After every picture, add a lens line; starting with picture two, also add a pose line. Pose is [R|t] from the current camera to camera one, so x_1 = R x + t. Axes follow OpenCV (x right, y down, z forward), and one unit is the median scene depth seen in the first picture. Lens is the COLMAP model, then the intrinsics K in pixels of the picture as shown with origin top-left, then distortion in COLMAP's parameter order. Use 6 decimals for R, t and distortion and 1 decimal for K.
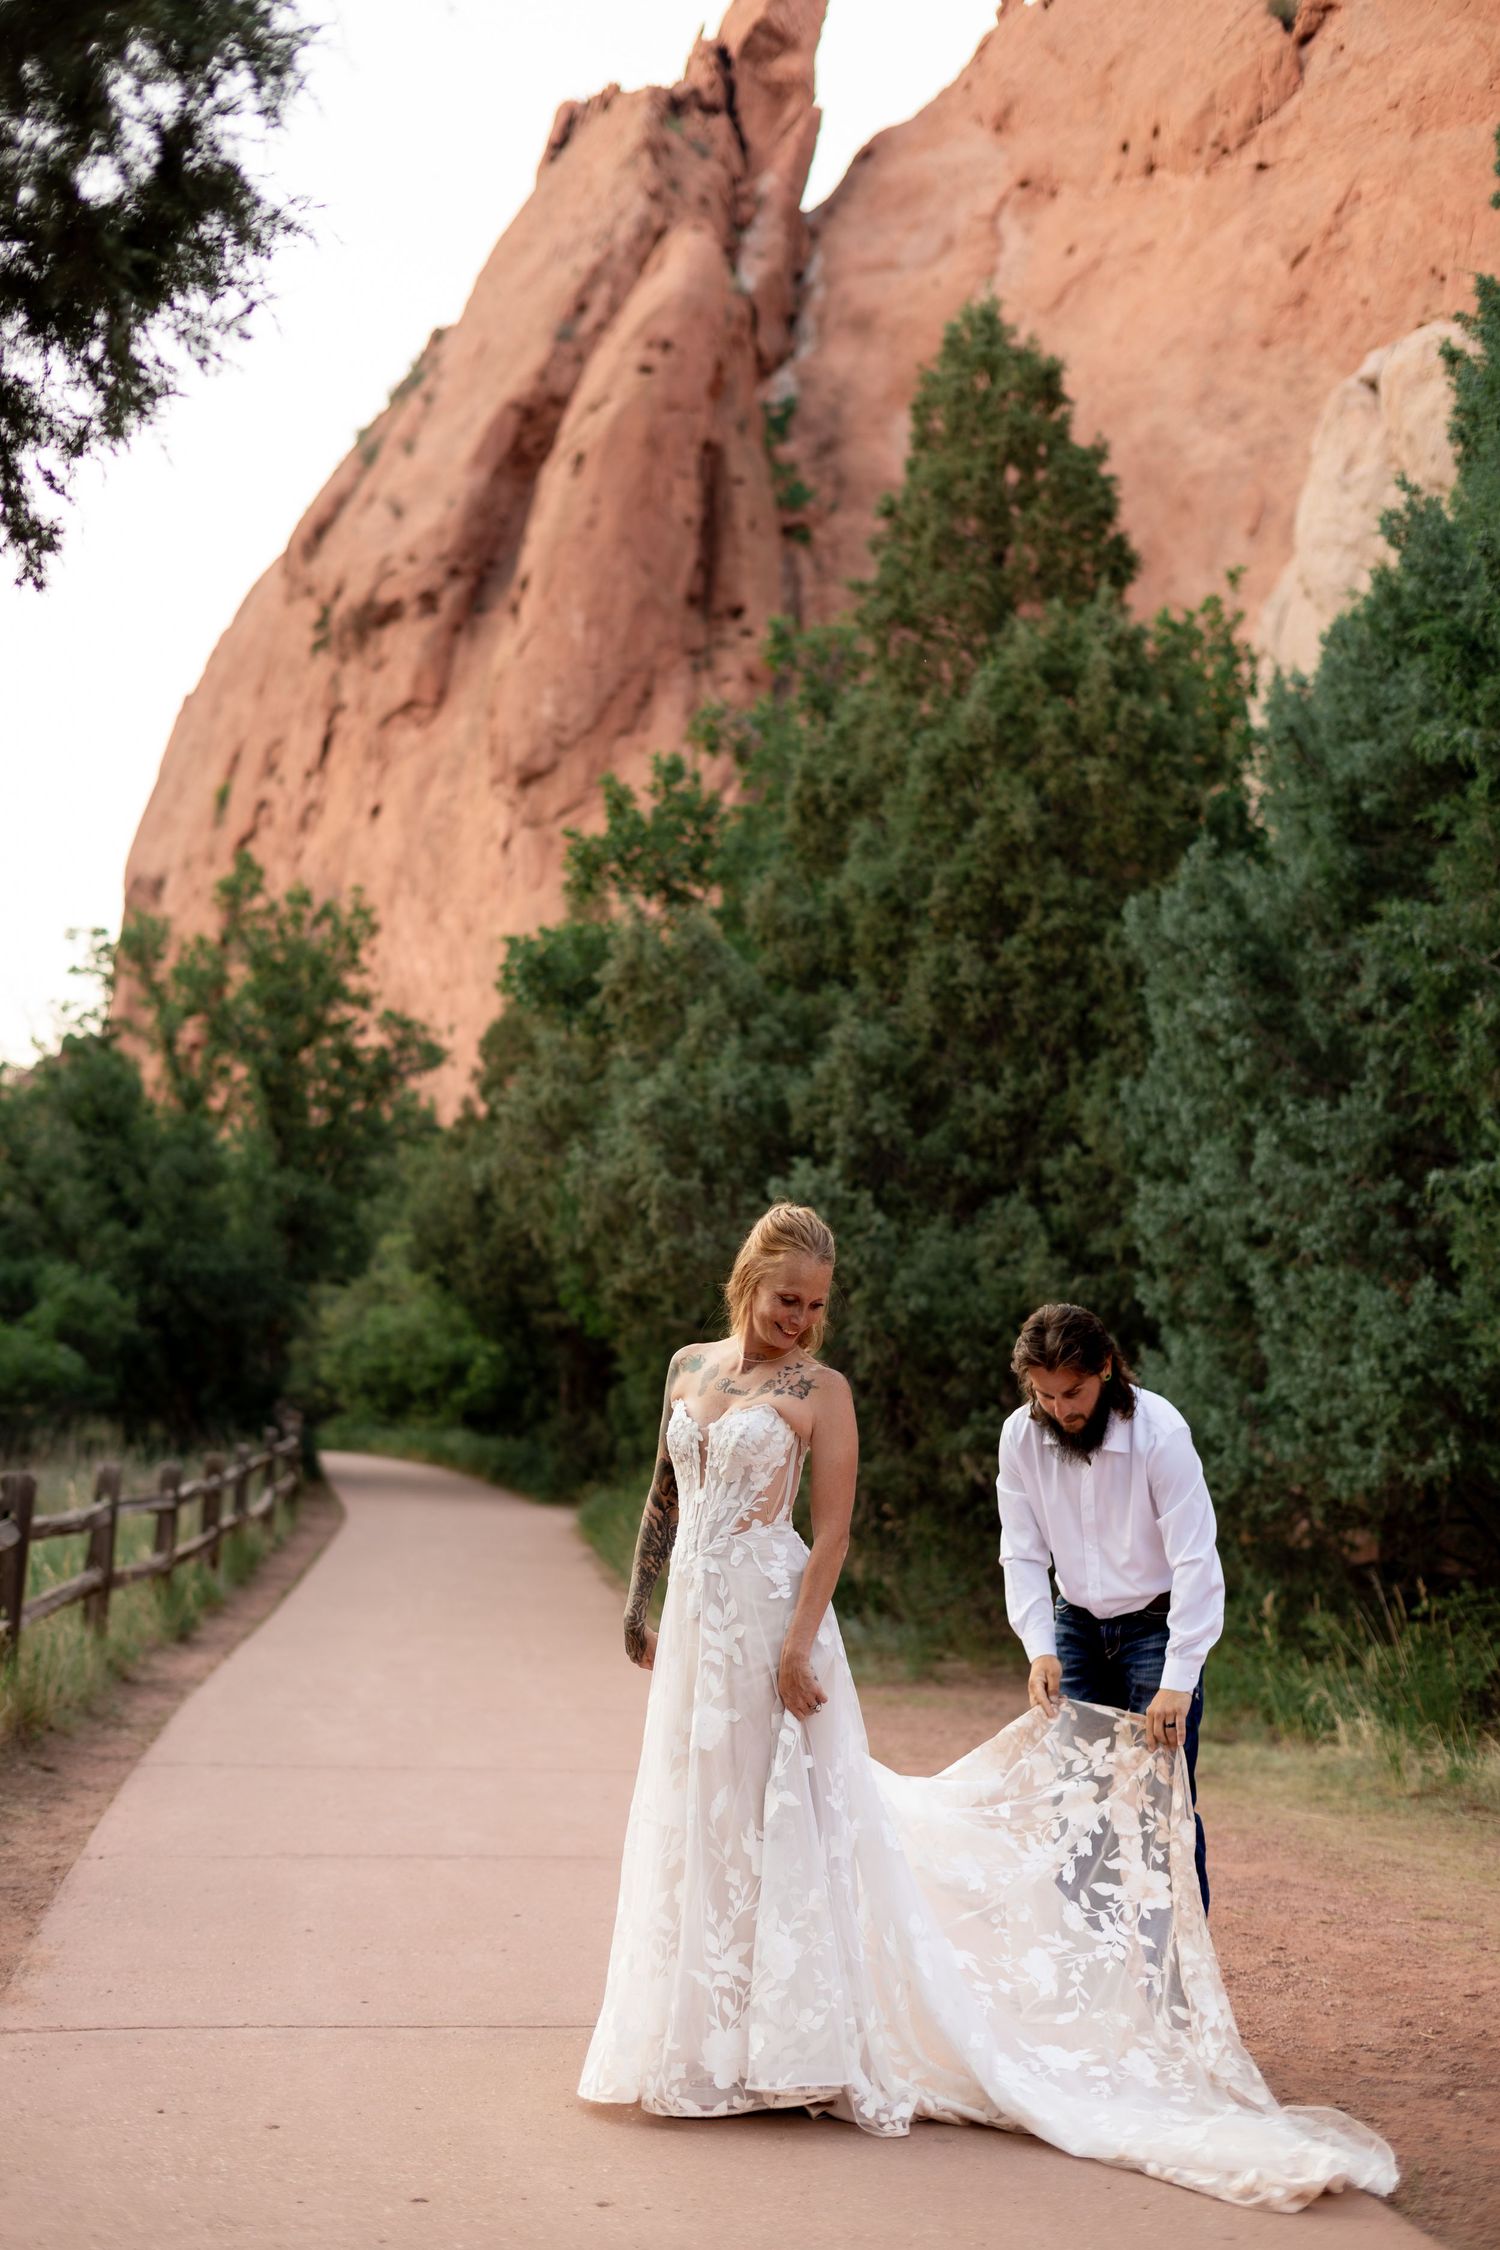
lens RADIAL K [[3069.4, 0, 750.0], [0, 3069.4, 1125.0], [0, 0, 1]] dist [0.001746, 0.009213]
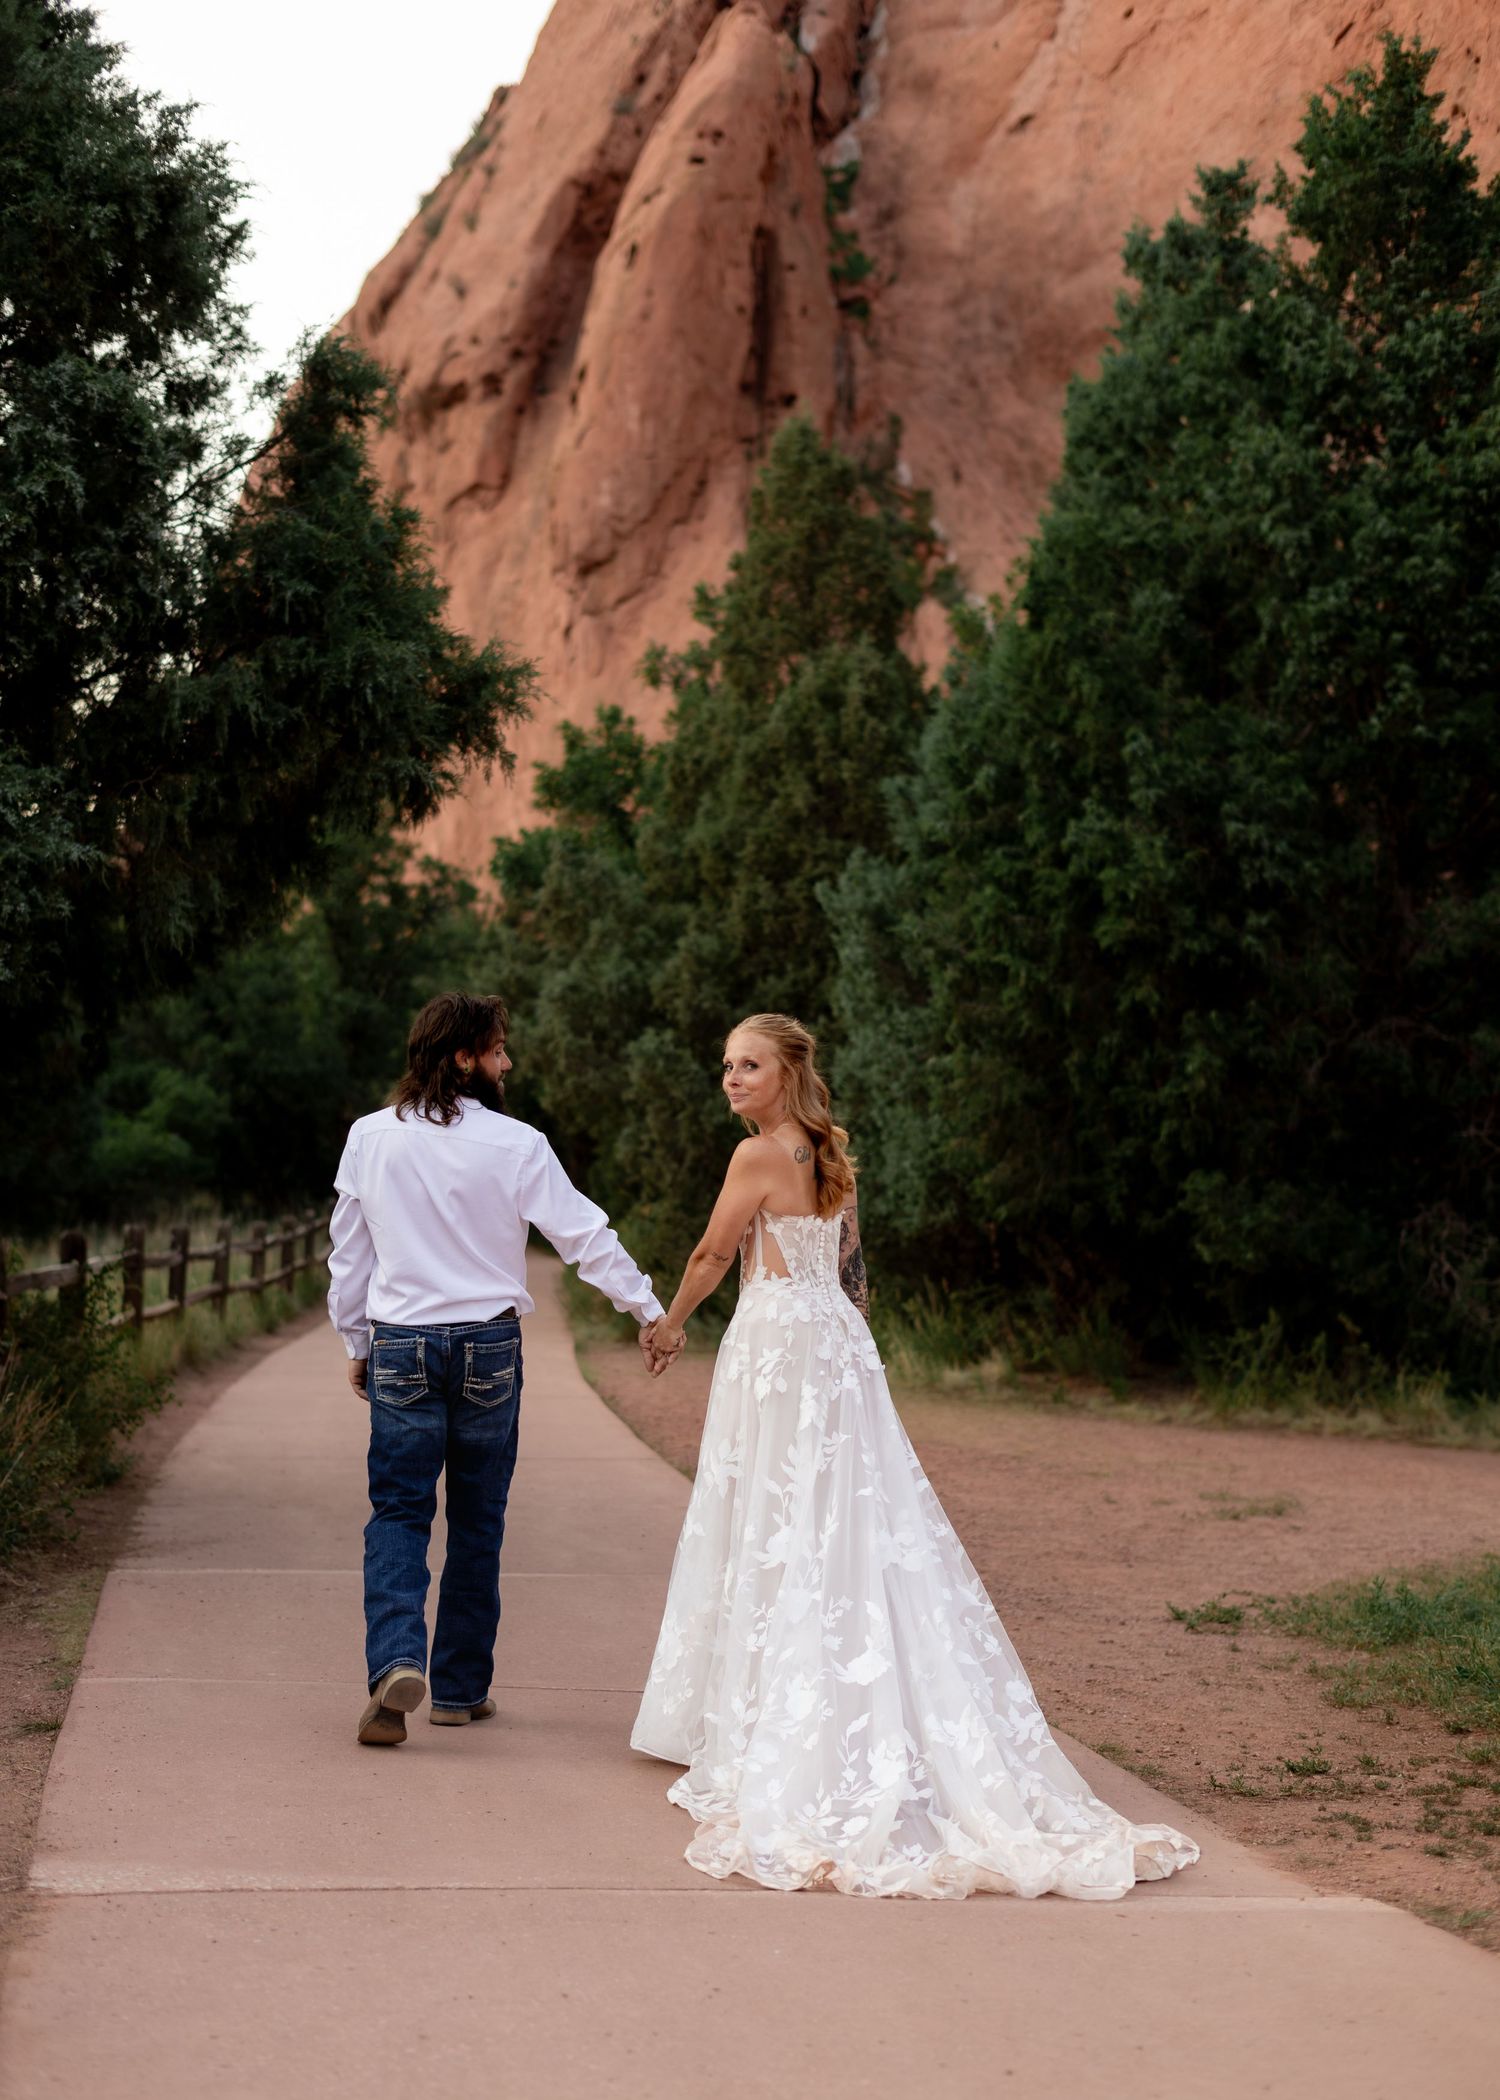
lens RADIAL K [[3799.5, 0, 858.8], [0, 3799.5, 1130.1], [0, 0, 1]] dist [-0.038333, 0.167272]
pose [[0.999542, -0.009136, -0.028848, 0.102775], [0.011507, 0.996471, 0.083144, -0.056007], [0.027987, -0.083438, 0.996120, -0.543954]]
